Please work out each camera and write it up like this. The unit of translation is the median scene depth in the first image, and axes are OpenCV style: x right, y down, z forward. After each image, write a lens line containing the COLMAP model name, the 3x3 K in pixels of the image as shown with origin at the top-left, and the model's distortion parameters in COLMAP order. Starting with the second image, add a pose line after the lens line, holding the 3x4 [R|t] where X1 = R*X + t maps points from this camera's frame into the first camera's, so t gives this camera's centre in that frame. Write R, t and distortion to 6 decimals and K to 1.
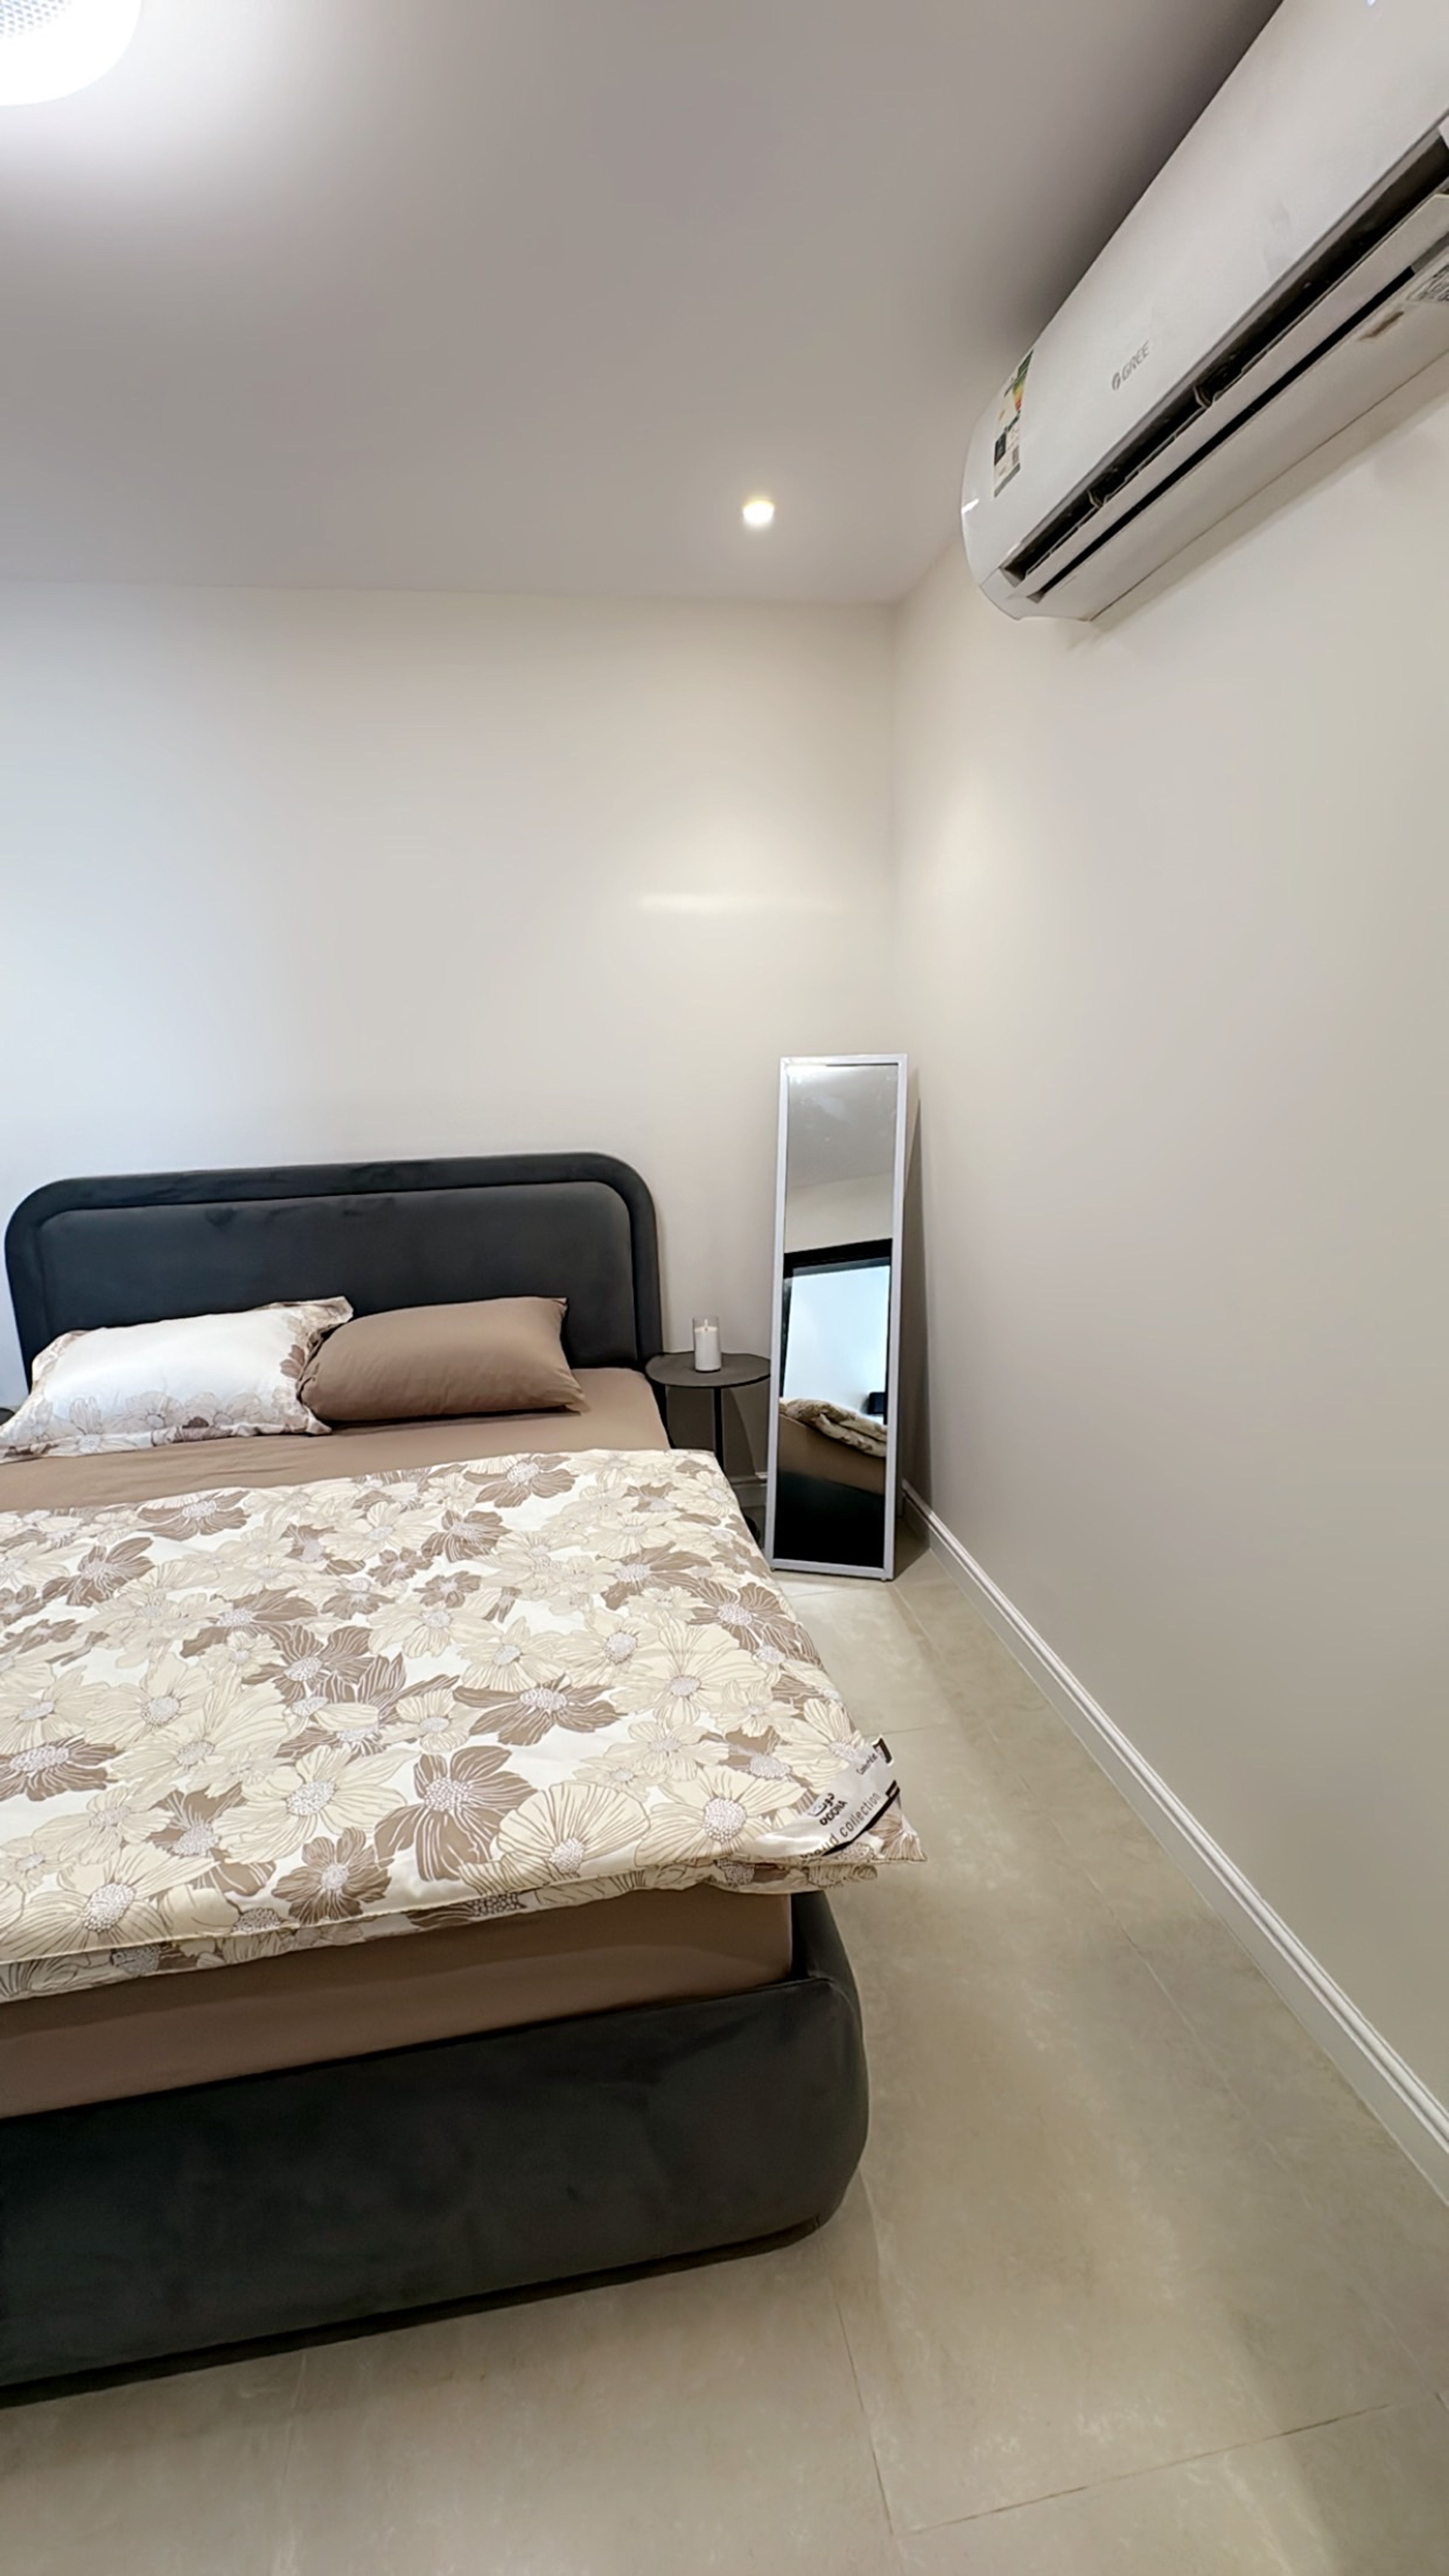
lens RADIAL K [[1077.1, 0, 728.3], [0, 1077.1, 1282.9], [0, 0, 1]] dist [-0.002157, -0.000648]
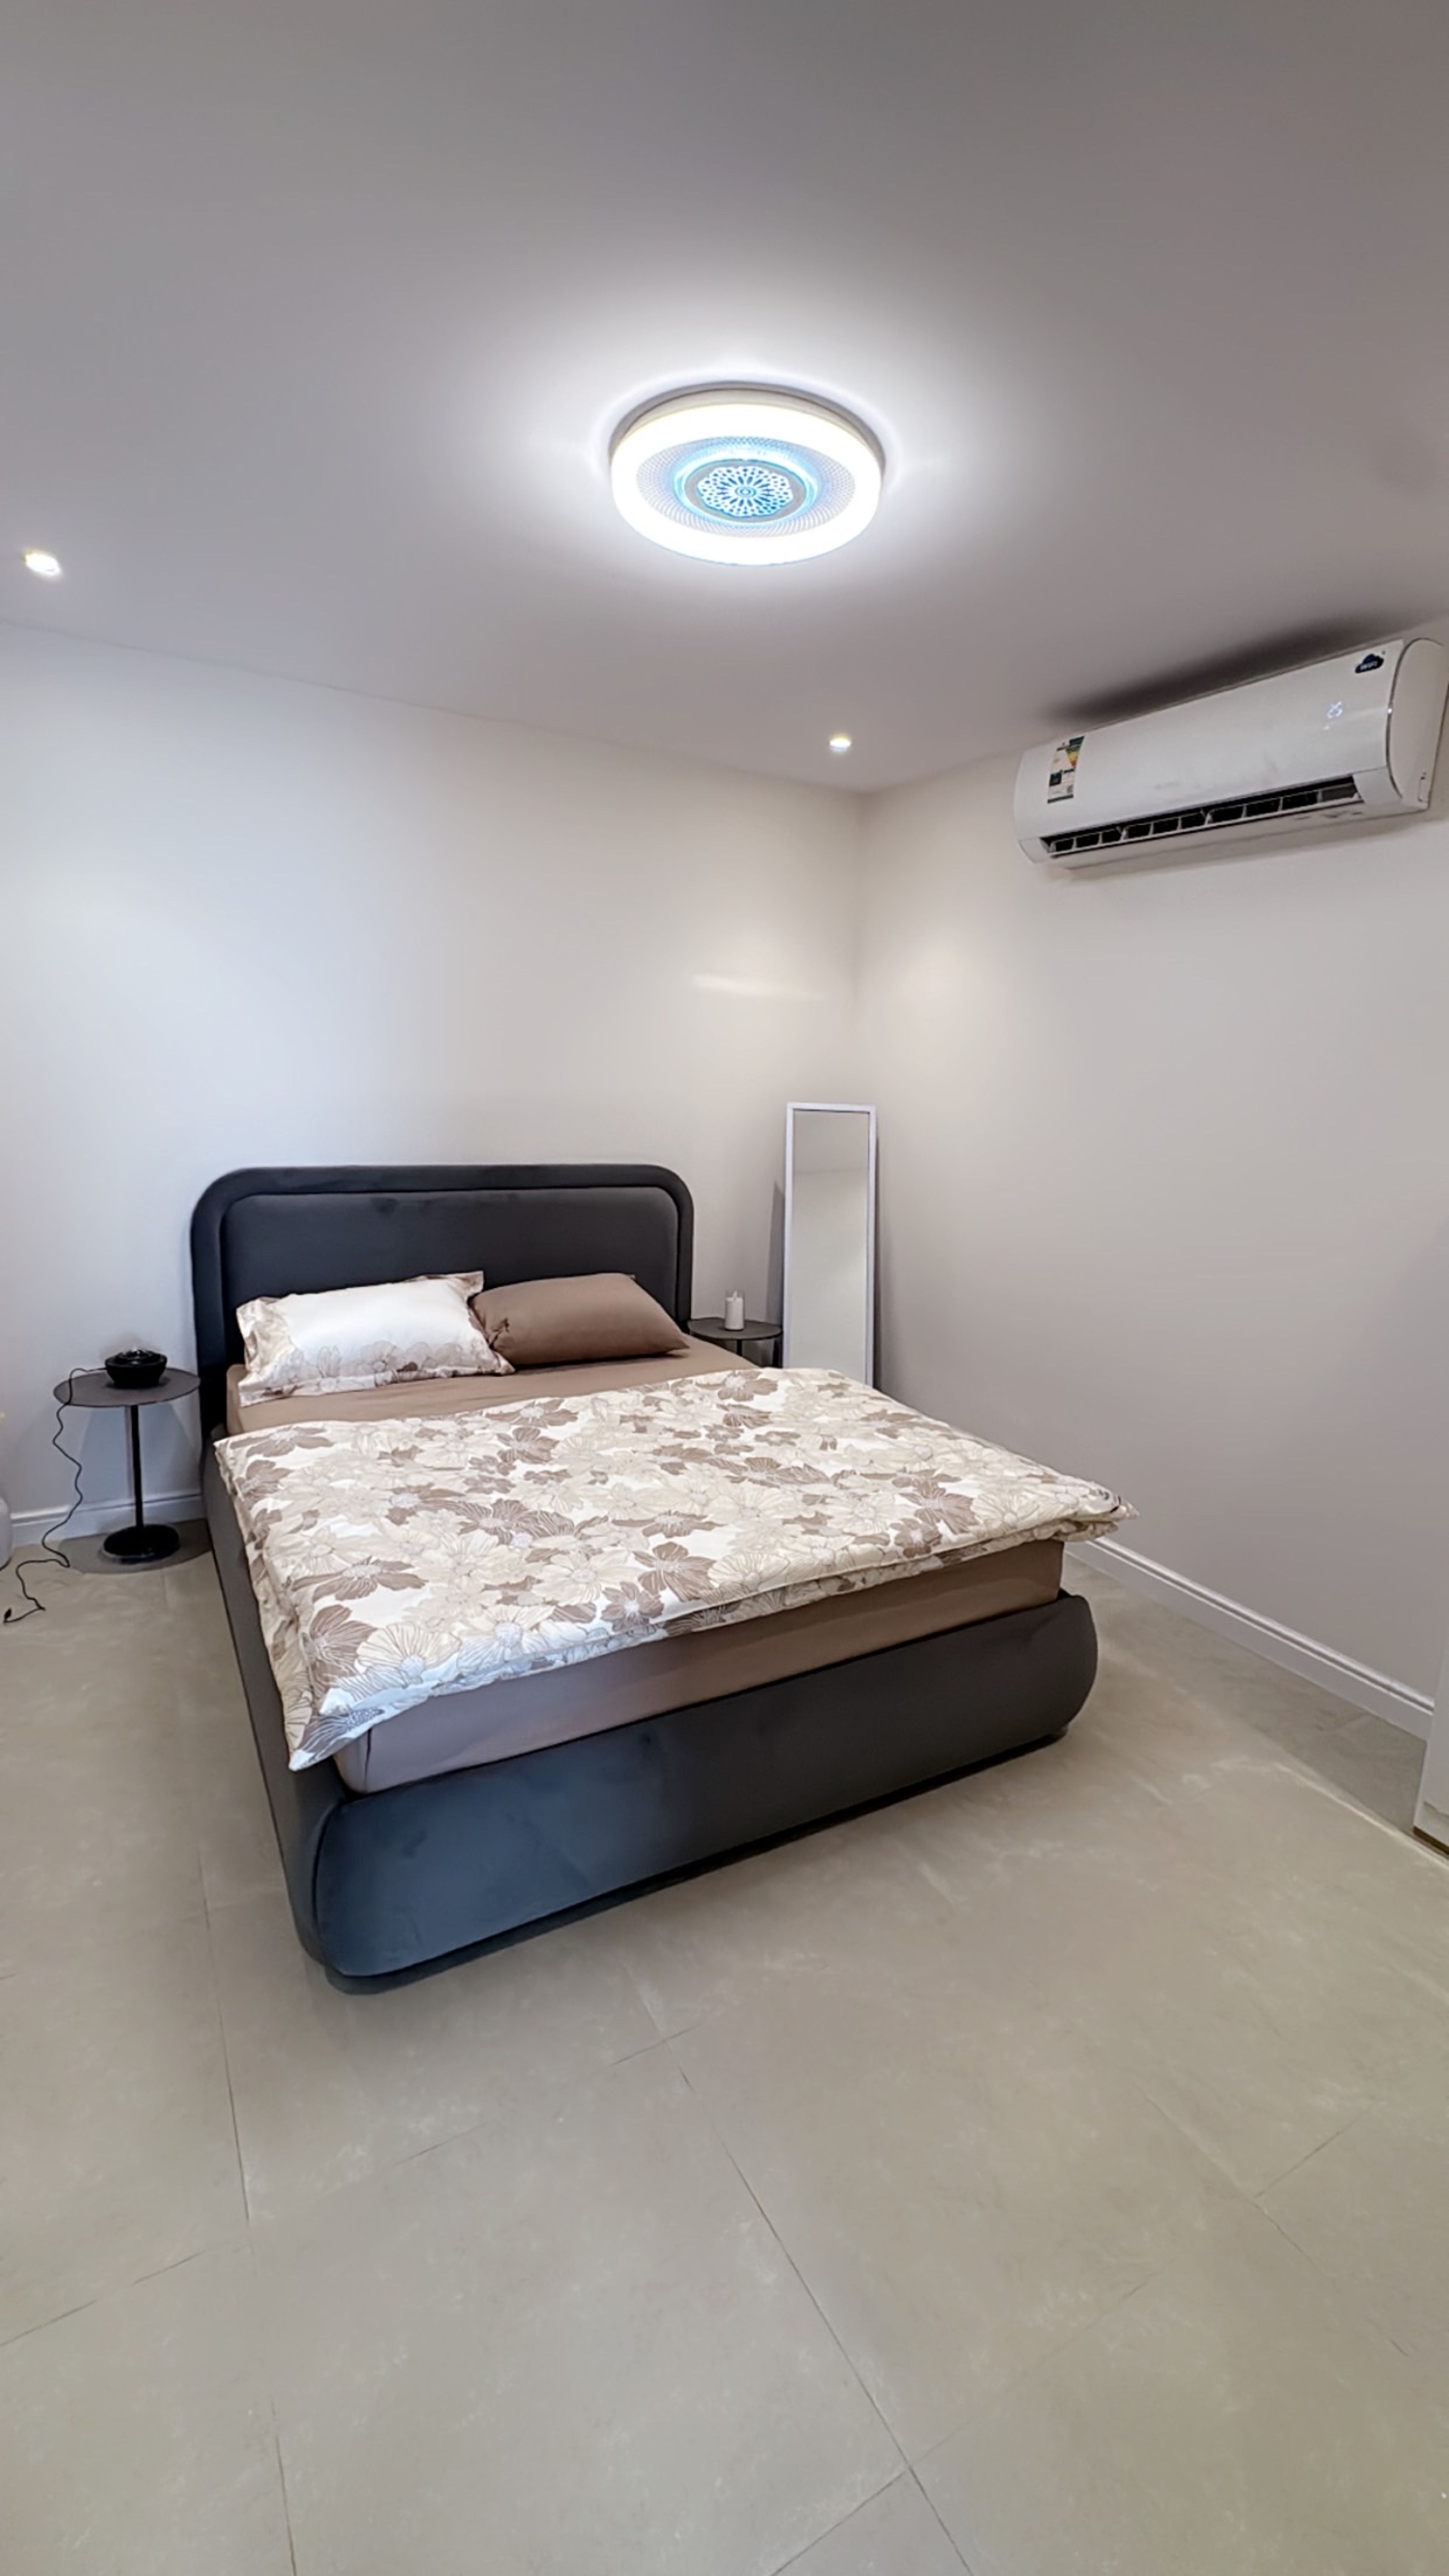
lens RADIAL K [[1077.1, 0, 724.8], [0, 1077.1, 1285.1], [0, 0, 1]] dist [-0.002157, -0.000648]
pose [[0.935134, 0.005408, 0.354254, -0.720805], [0.001944, 0.999790, -0.020394, 0.073742], [-0.354290, 0.019760, 0.934927, -0.364497]]
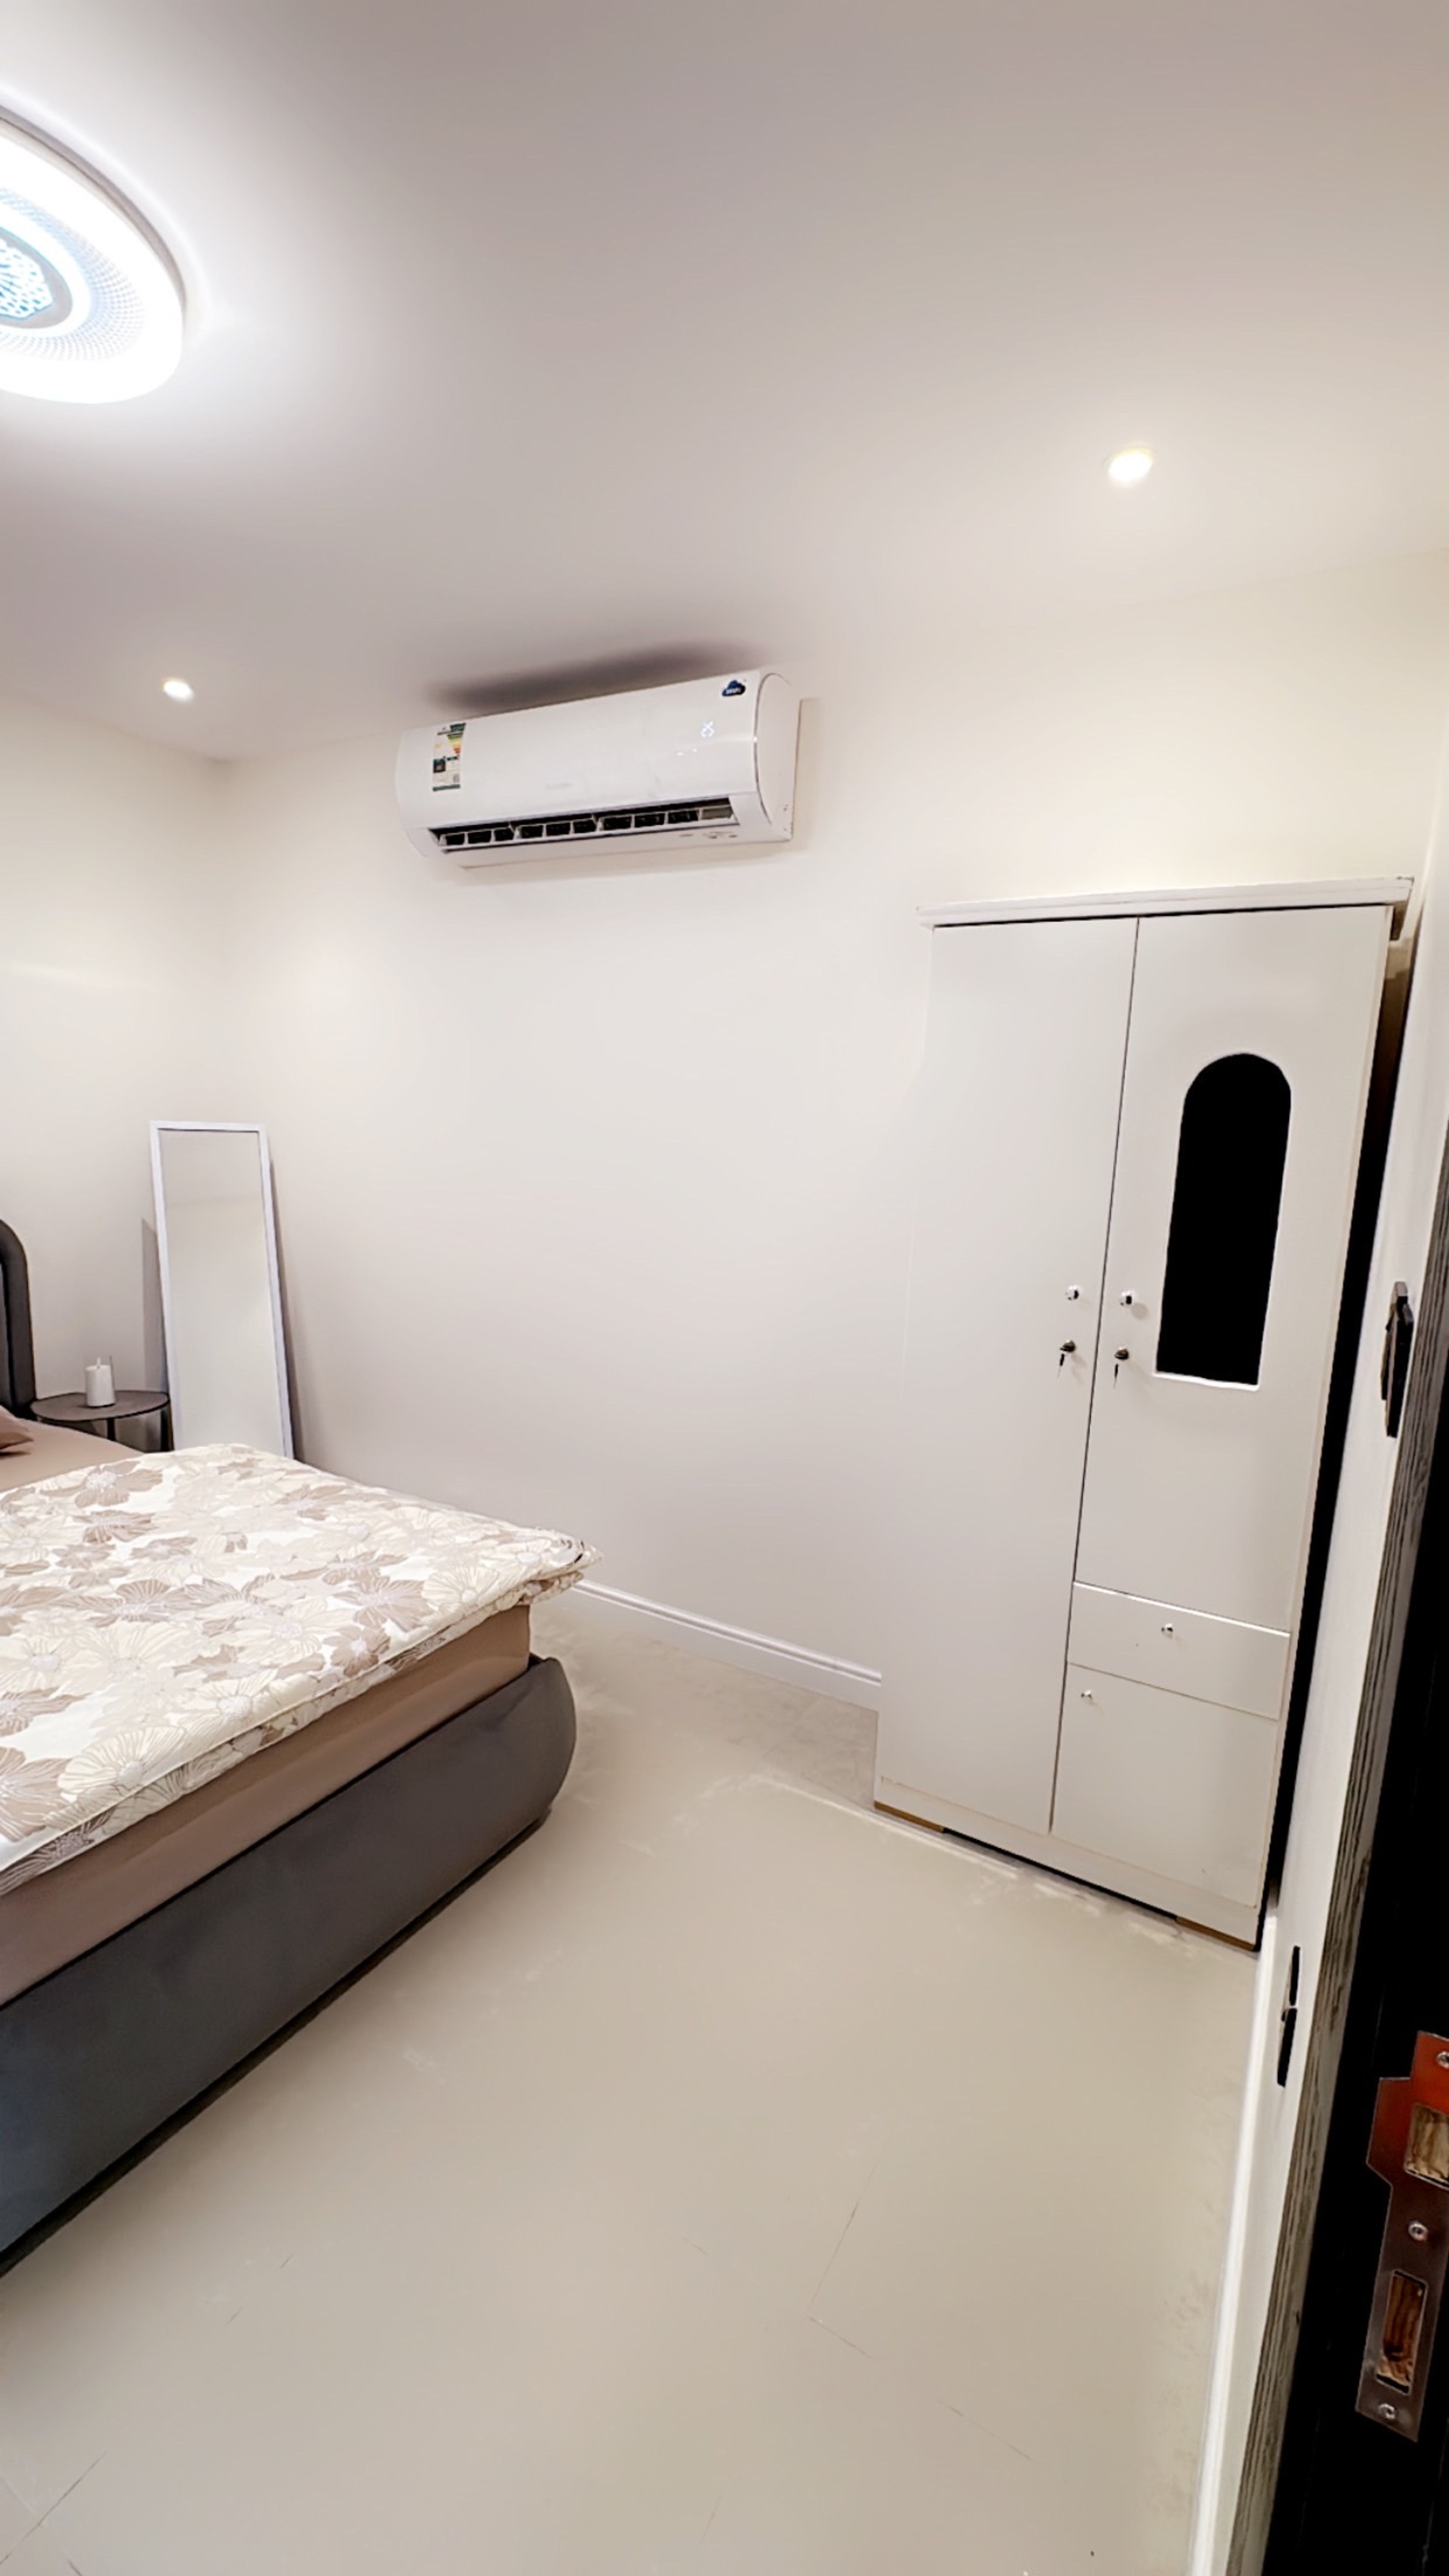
lens RADIAL K [[1077.1, 0, 724.6], [0, 1077.1, 1285.7], [0, 0, 1]] dist [-0.002157, -0.000648]
pose [[0.633190, -0.059564, 0.771701, -0.634966], [0.103821, 0.994560, -0.008420, 0.049827], [-0.767002, 0.085450, 0.635929, -0.240711]]
